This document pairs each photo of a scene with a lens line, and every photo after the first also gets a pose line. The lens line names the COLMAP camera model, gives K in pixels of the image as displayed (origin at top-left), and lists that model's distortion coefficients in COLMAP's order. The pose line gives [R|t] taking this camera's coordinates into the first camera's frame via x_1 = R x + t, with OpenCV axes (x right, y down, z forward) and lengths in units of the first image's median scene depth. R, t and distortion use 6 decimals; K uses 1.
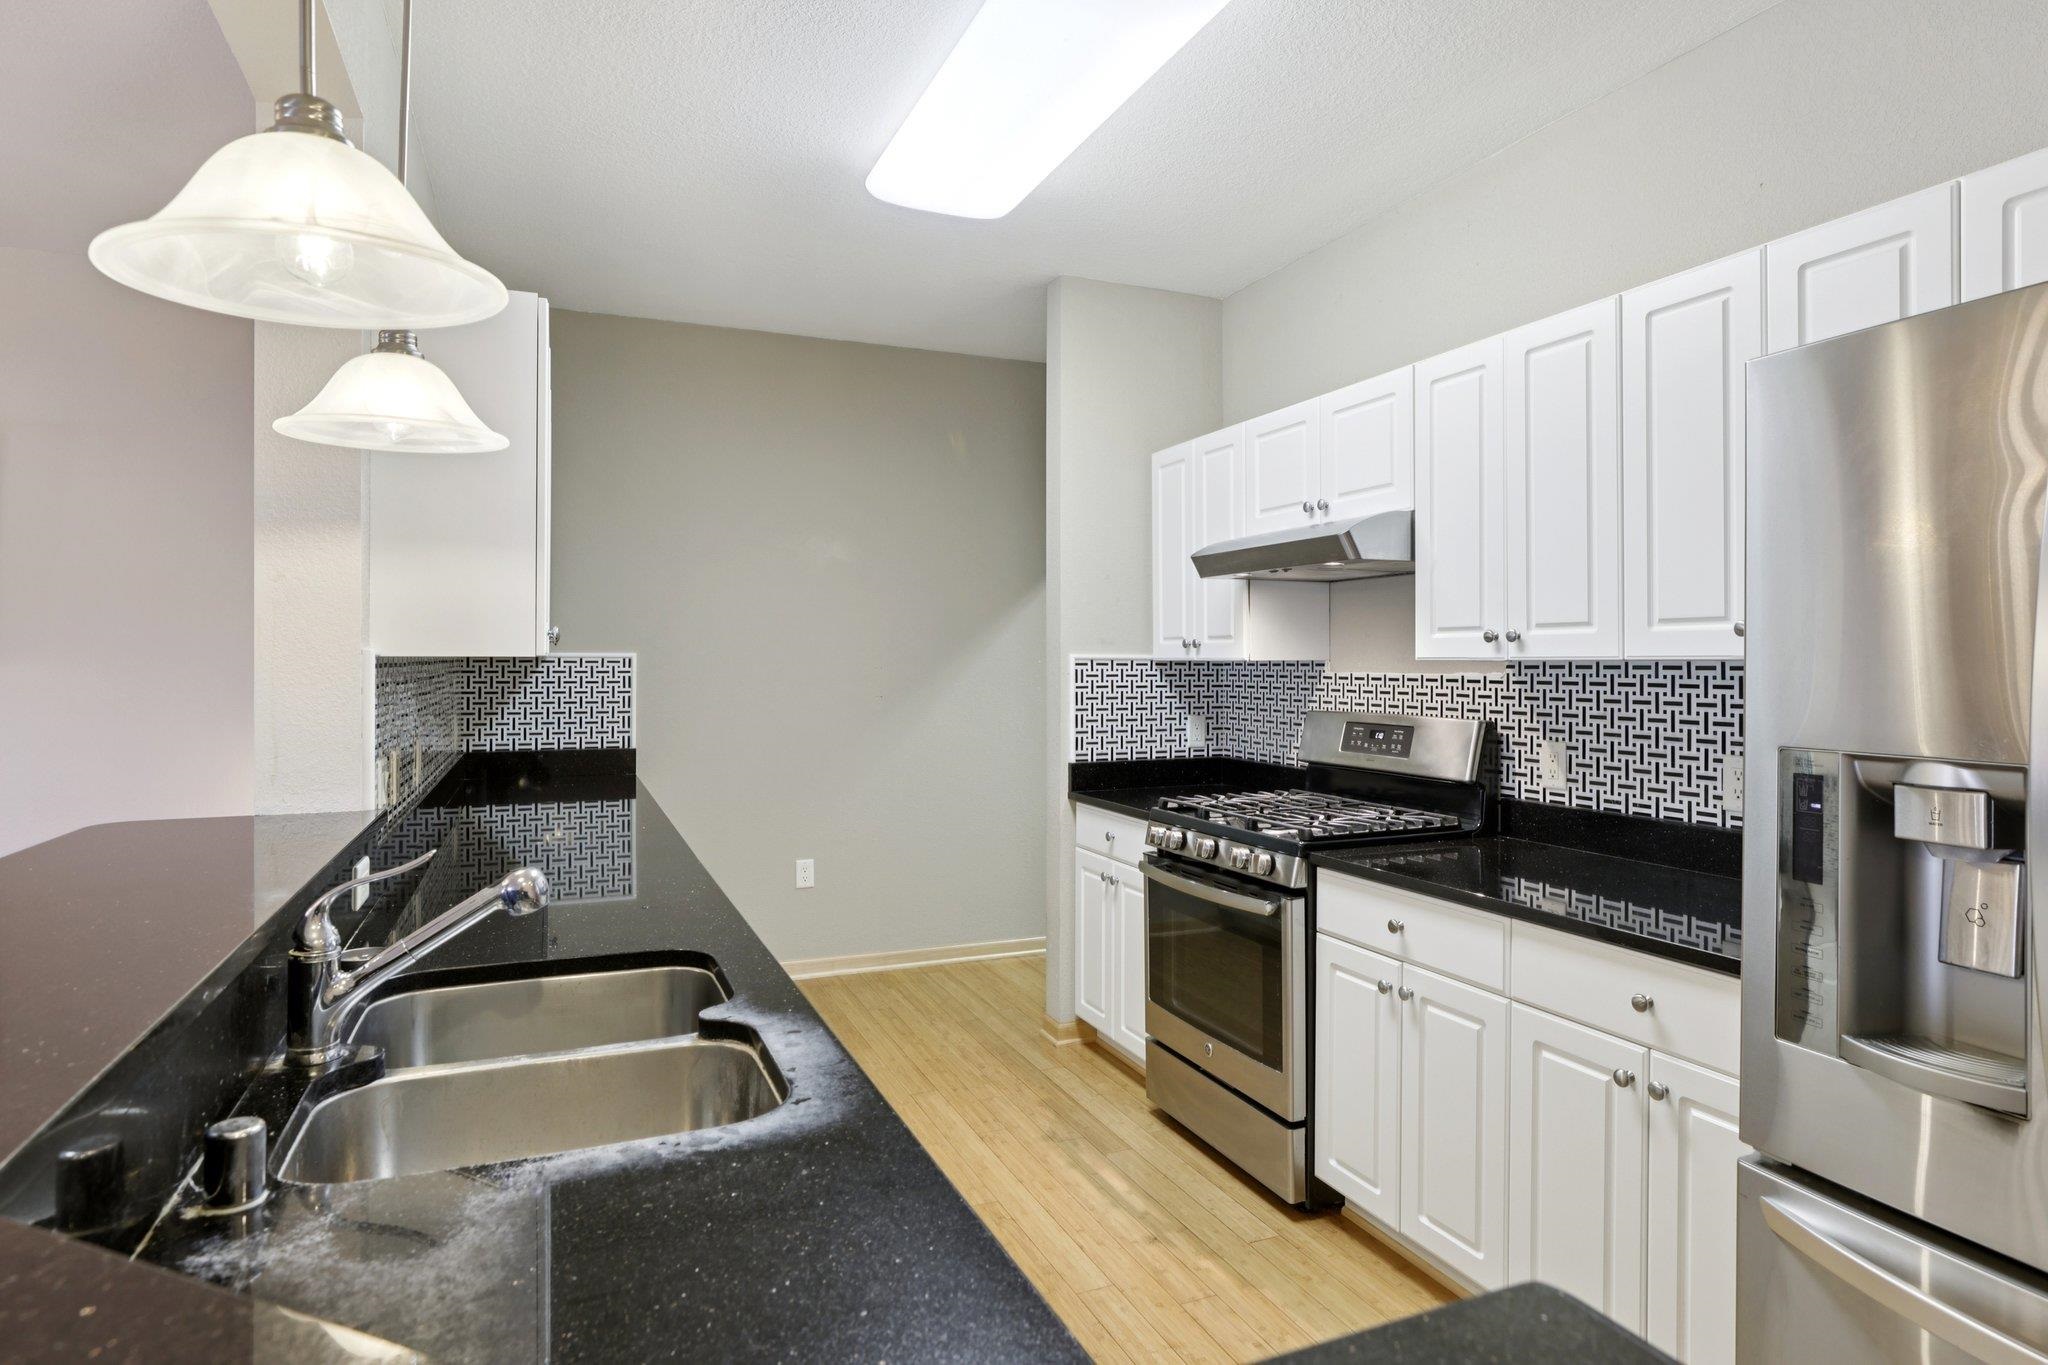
lens RADIAL K [[1136.1, 0, 1026.8], [0, 1136.1, 665.6], [0, 0, 1]] dist [-0.006352, 0.001074]
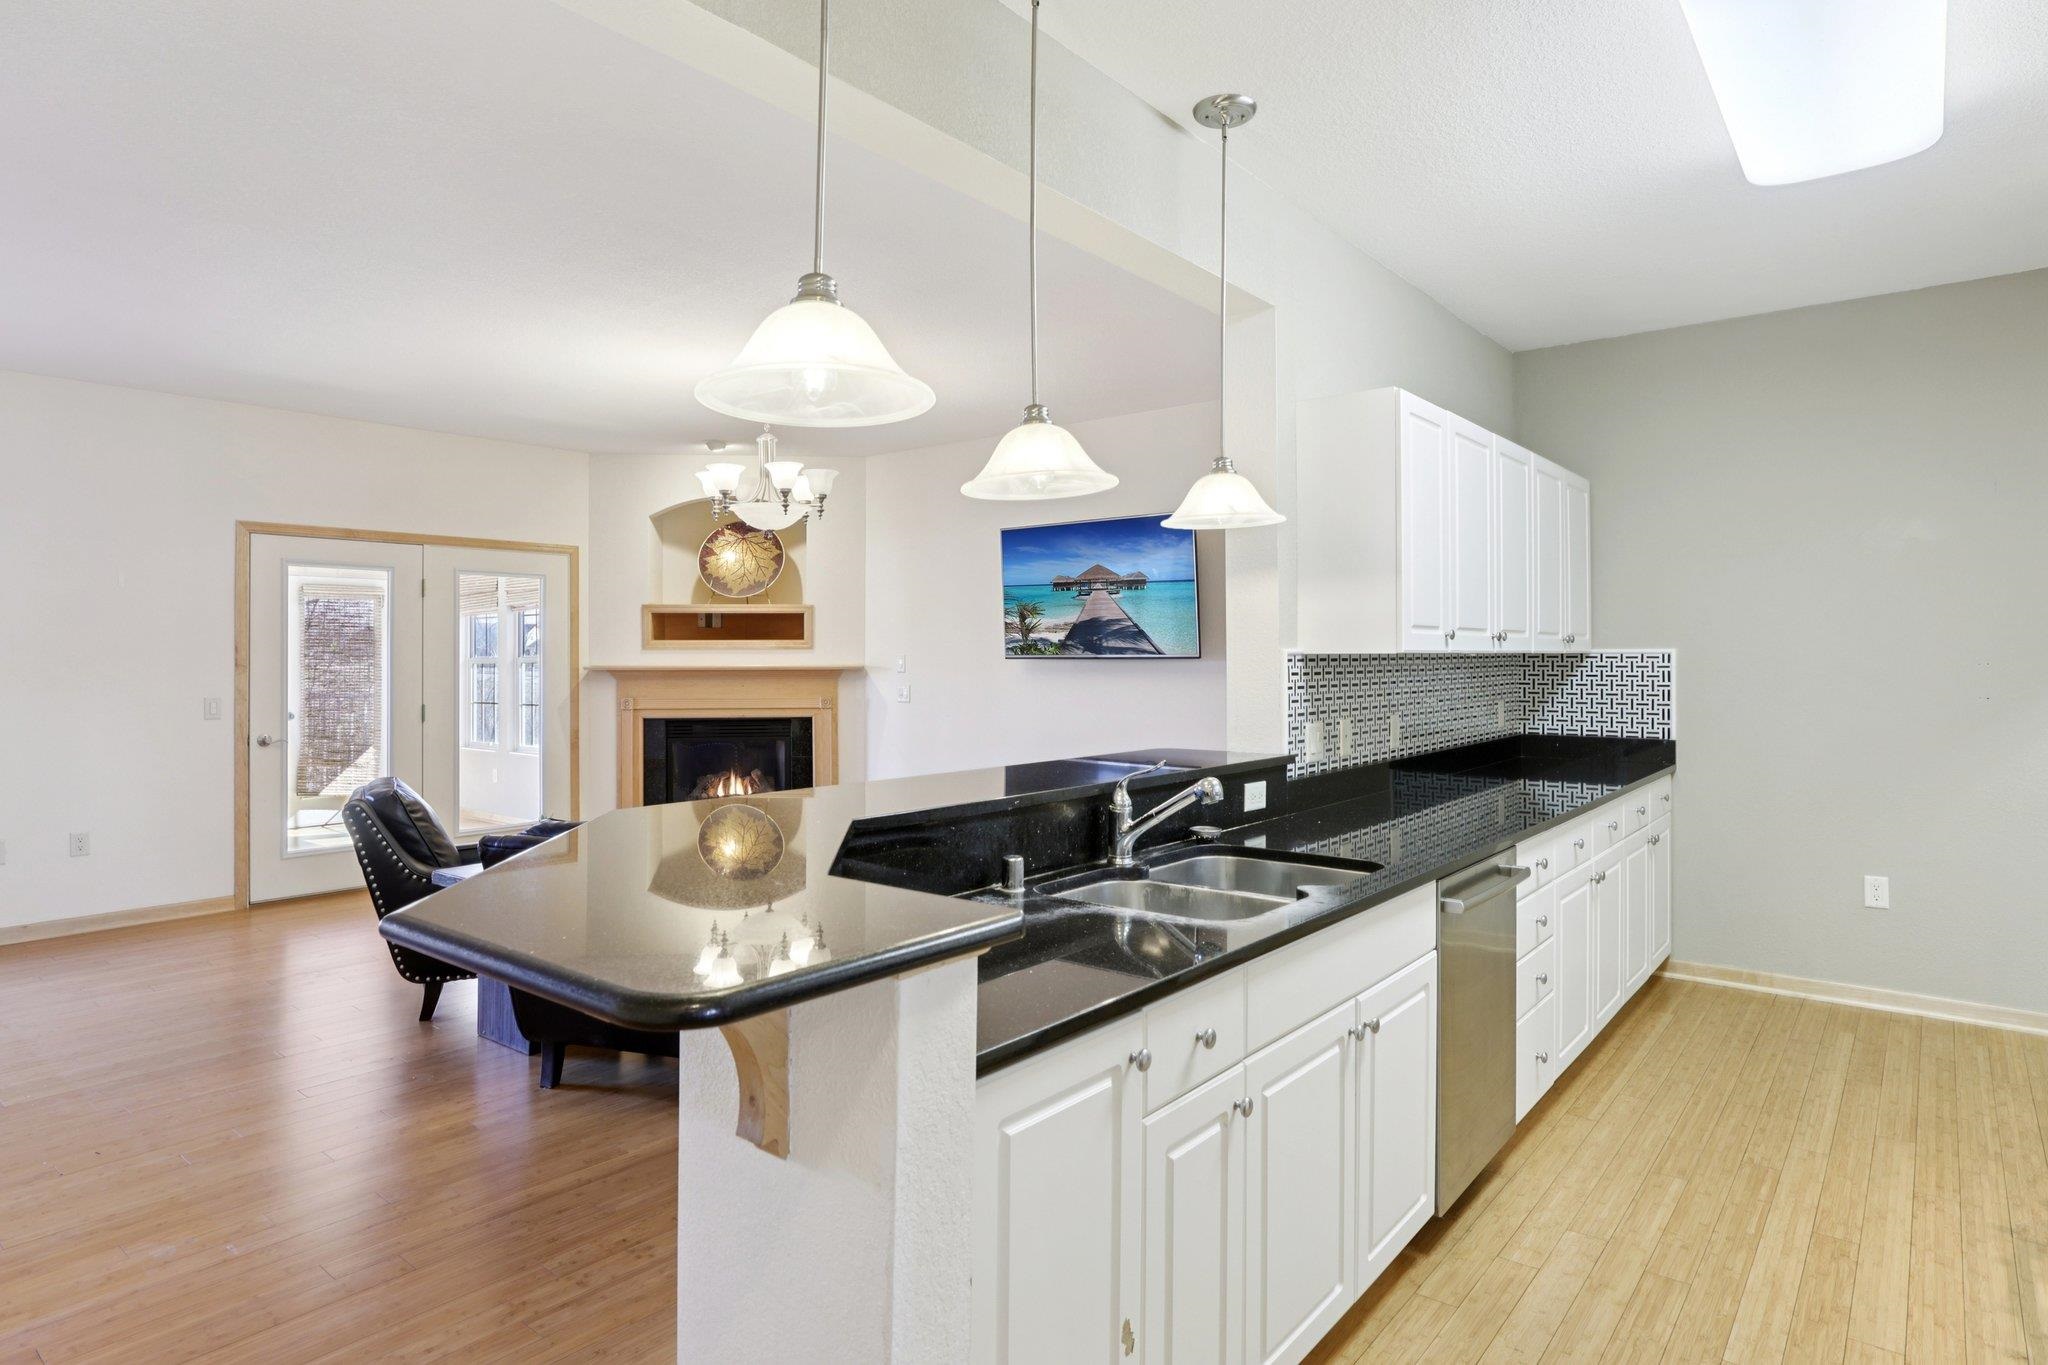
lens RADIAL K [[1136.1, 0, 1027.4], [0, 1136.1, 666.5], [0, 0, 1]] dist [-0.006352, 0.001074]
pose [[0.464325, 0.004020, -0.885656, 0.314634], [-0.000249, 0.999990, 0.004409, 0.000729], [0.885665, -0.001827, 0.464322, -0.013018]]
